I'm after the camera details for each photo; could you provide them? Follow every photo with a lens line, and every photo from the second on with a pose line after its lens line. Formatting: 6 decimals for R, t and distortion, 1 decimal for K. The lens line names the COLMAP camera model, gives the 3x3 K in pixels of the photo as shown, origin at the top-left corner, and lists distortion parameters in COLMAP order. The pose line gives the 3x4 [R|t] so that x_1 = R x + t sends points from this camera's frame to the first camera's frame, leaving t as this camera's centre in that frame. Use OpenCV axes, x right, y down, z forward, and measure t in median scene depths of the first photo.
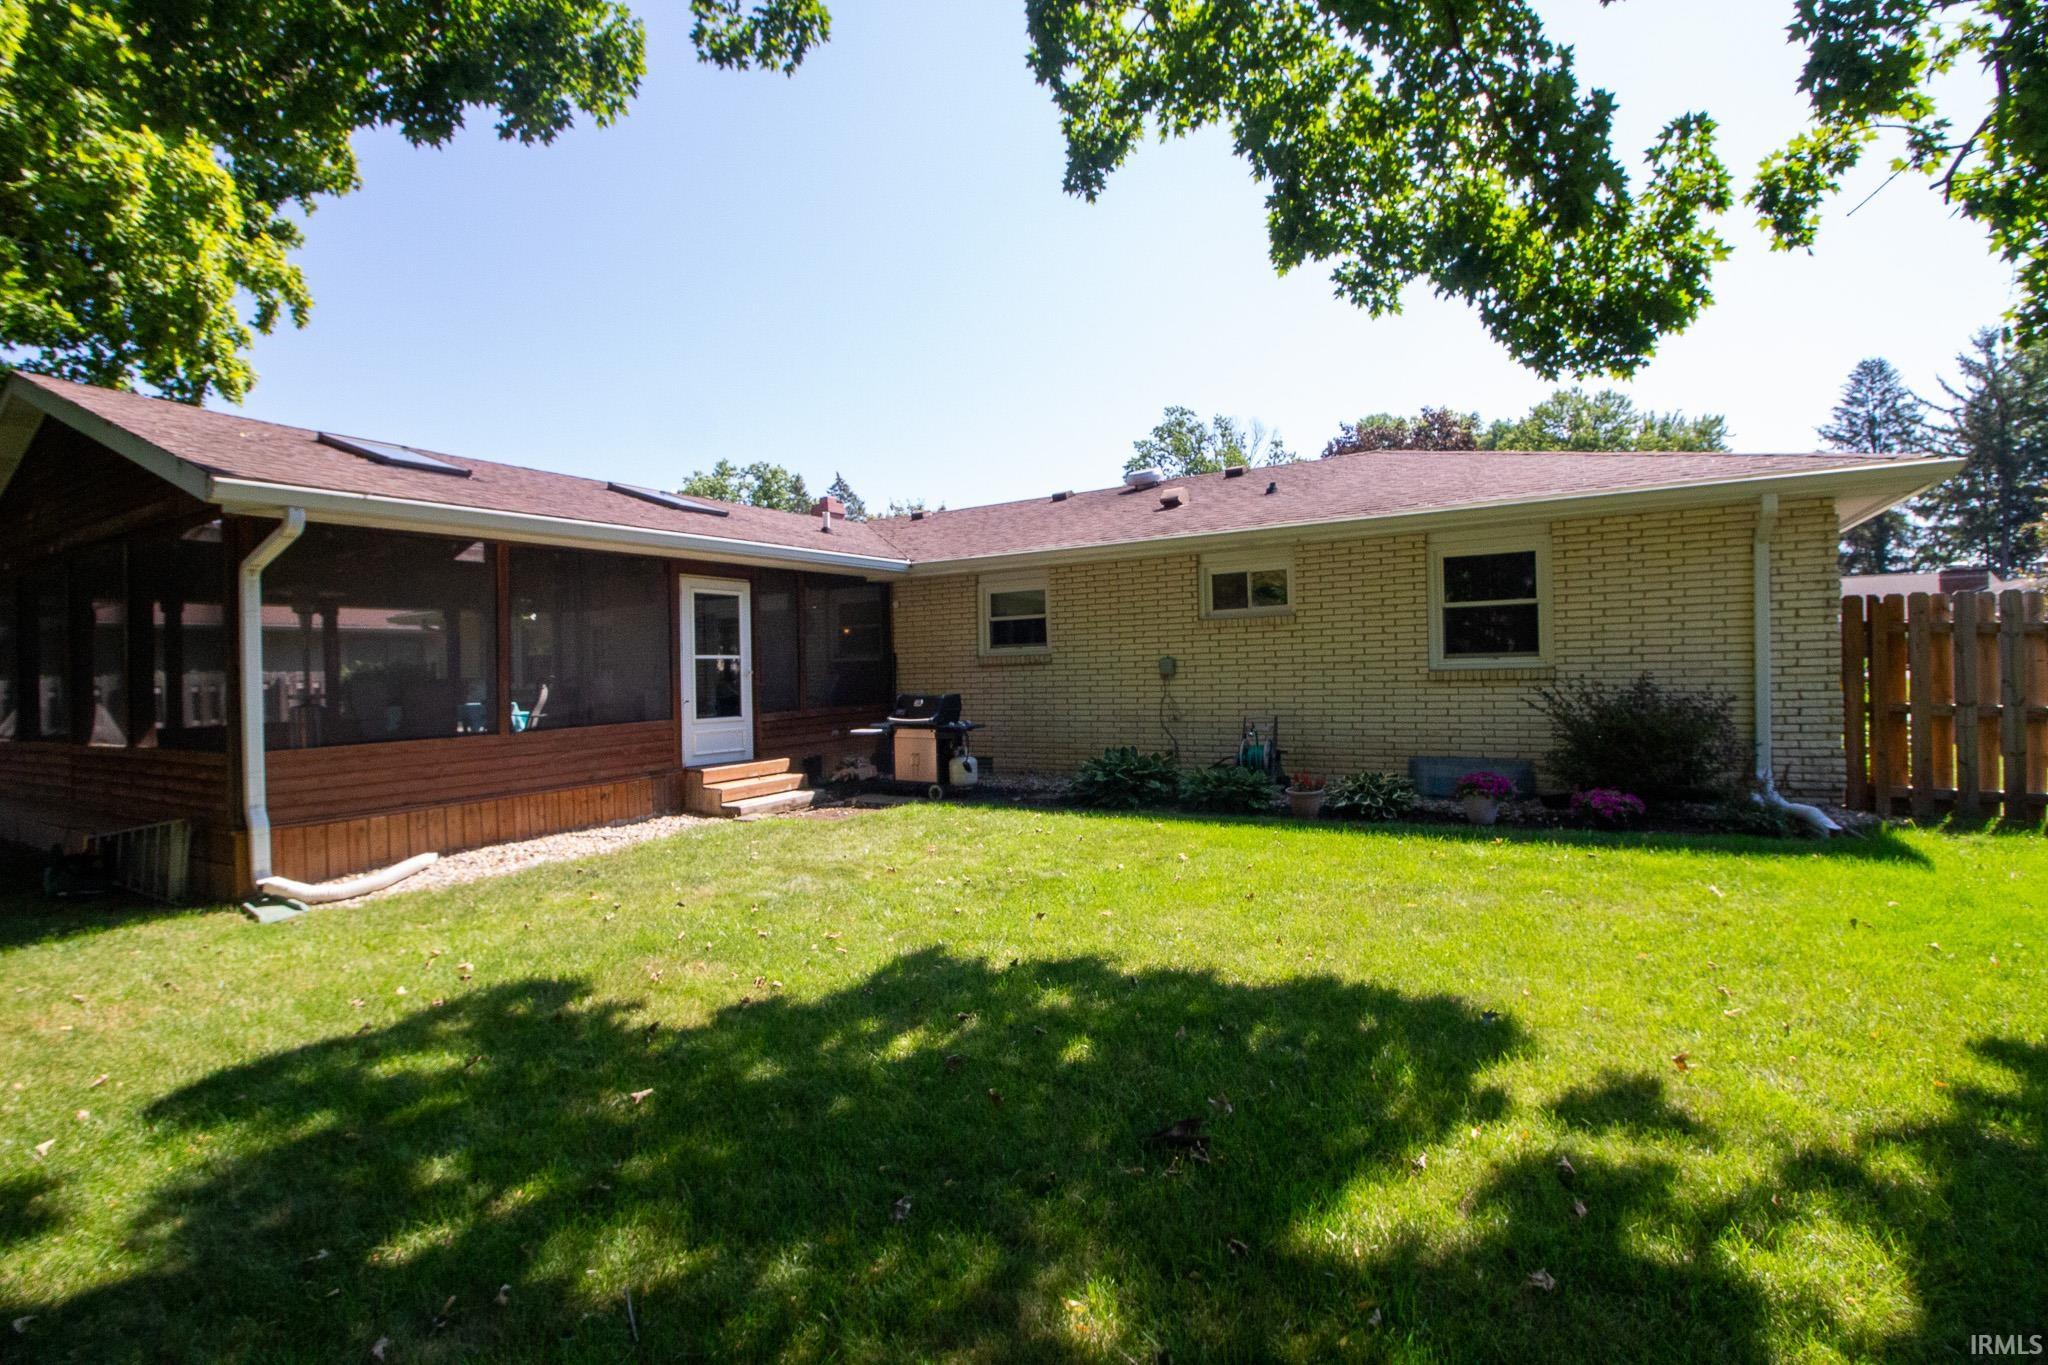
lens RADIAL K [[965.3, 0, 1032.9], [0, 965.3, 668.1], [0, 0, 1]] dist [0.001450, -0.015846]
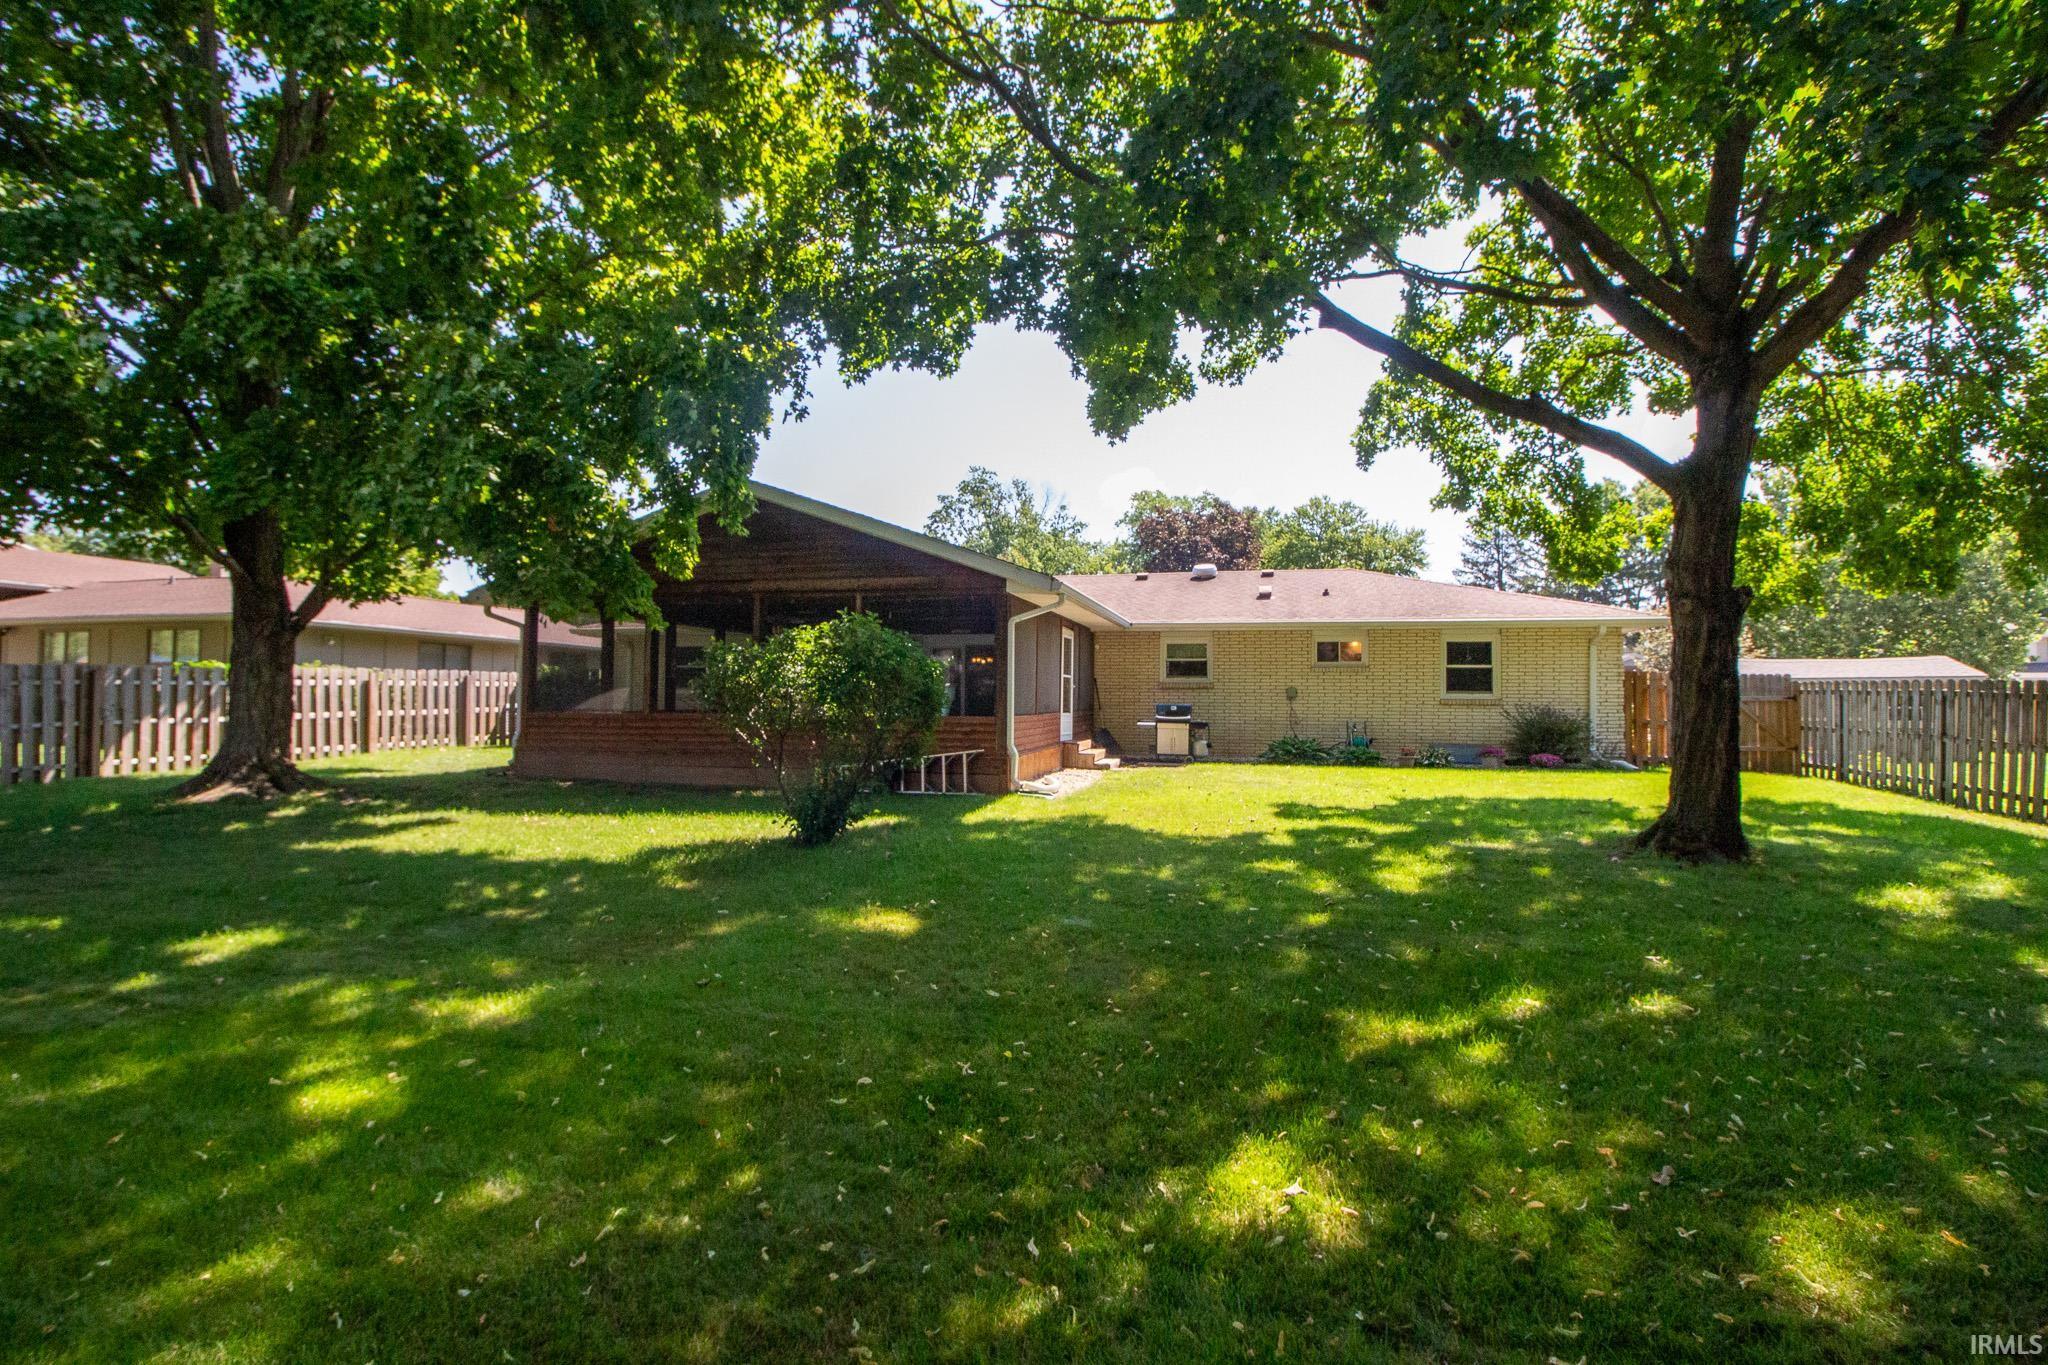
lens RADIAL K [[965.3, 0, 1032.9], [0, 965.3, 668.1], [0, 0, 1]] dist [0.001450, -0.015846]
pose [[0.953288, 0.045897, 0.298555, -0.873518], [-0.035281, 0.998542, -0.040854, 0.044017], [-0.299995, 0.028412, 0.953518, -0.560846]]
